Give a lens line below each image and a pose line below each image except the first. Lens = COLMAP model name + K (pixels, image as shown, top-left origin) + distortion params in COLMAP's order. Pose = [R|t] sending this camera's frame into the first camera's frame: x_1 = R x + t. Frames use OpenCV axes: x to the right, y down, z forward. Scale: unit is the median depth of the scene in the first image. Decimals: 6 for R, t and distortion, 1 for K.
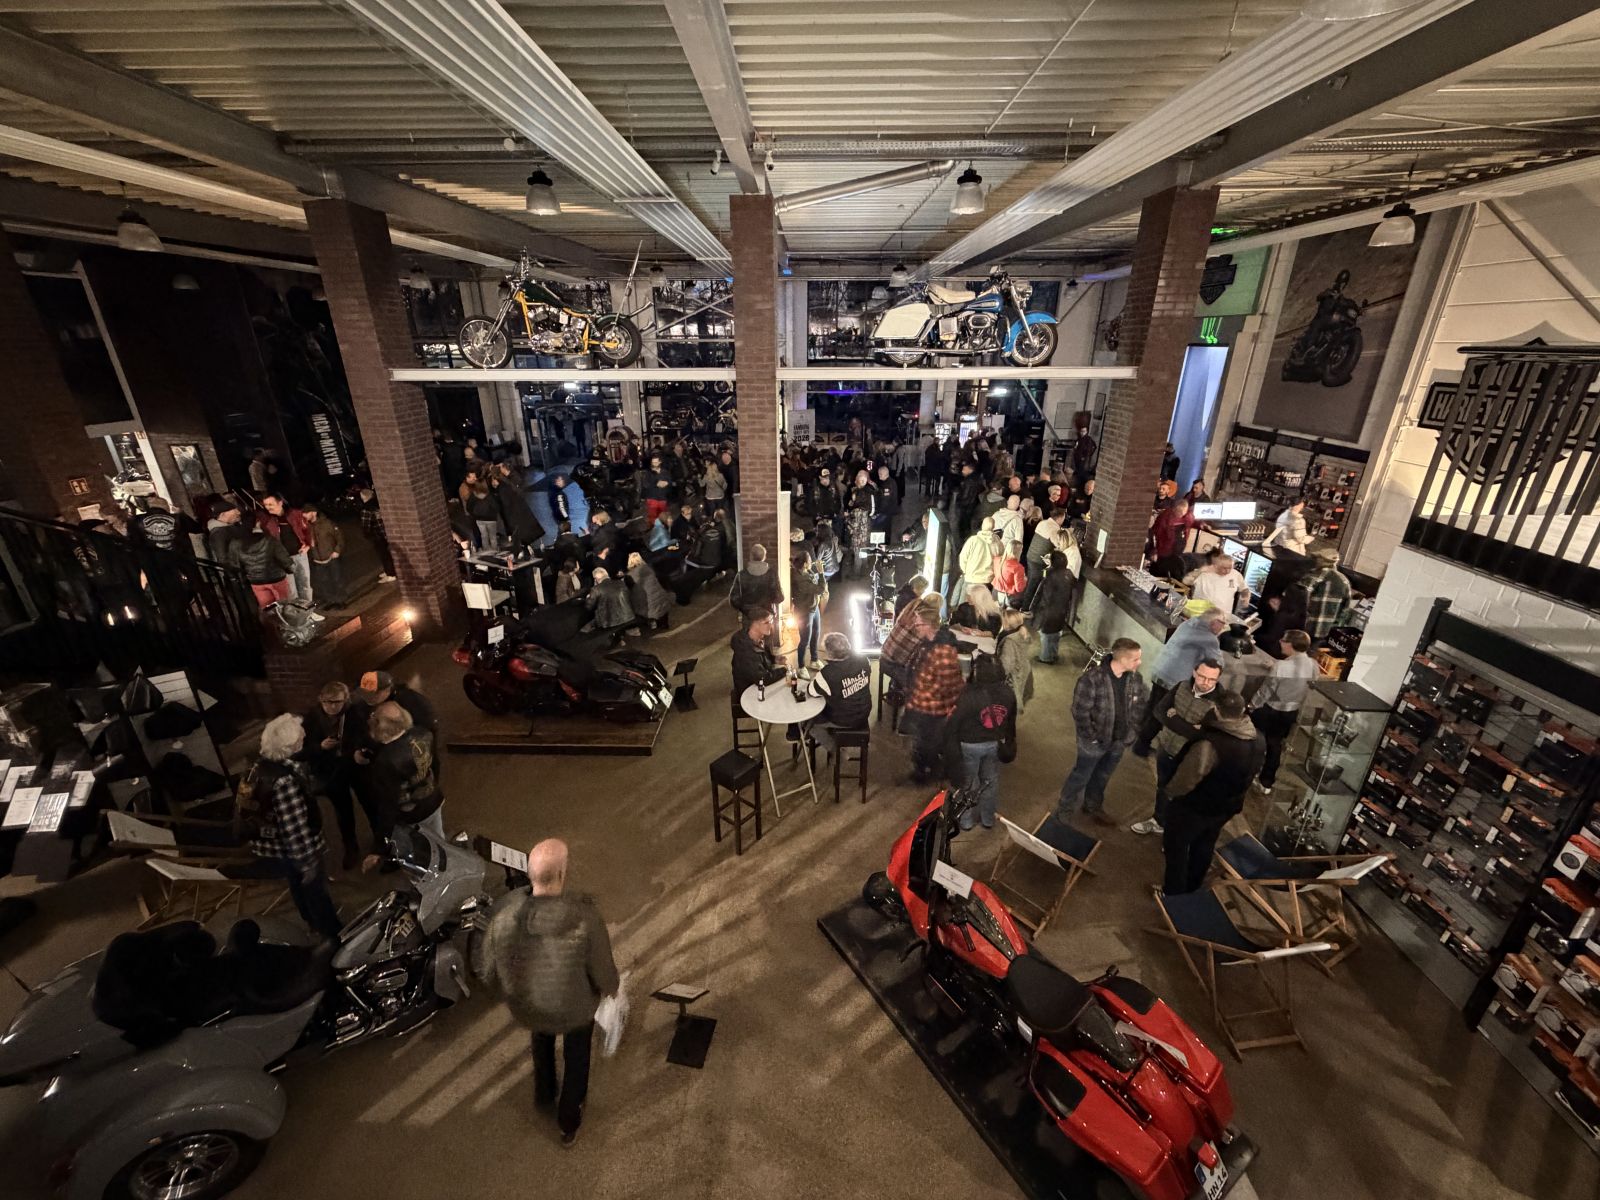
lens RADIAL K [[640.4, 0, 800.0], [0, 640.4, 600.0], [0, 0, 1]] dist [-0.000534, 0.000026]
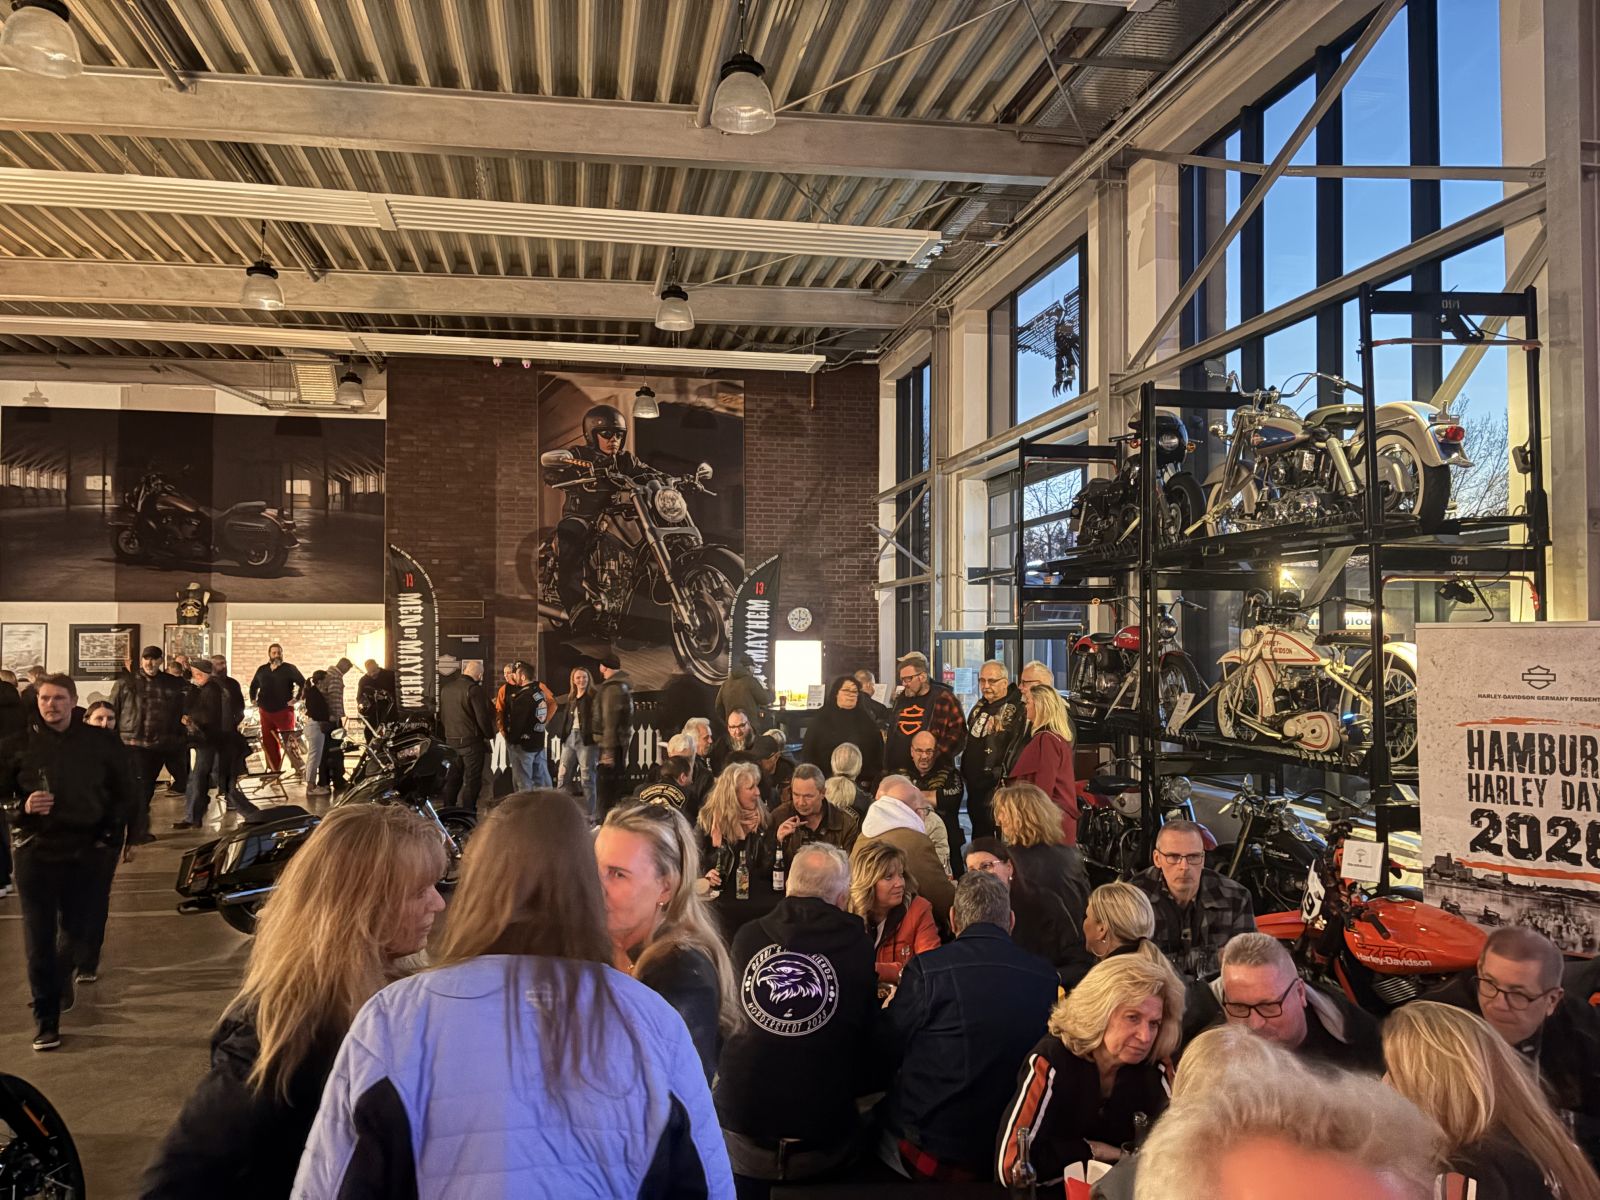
lens RADIAL K [[1216.4, 0, 777.7], [0, 1216.4, 597.5], [0, 0, 1]] dist [0.117918, -0.151828]
pose [[0.192281, -0.030310, -0.980872, 0.525088], [-0.372482, 0.922469, -0.101524, -0.510489], [0.907901, 0.384879, 0.166083, 1.905738]]
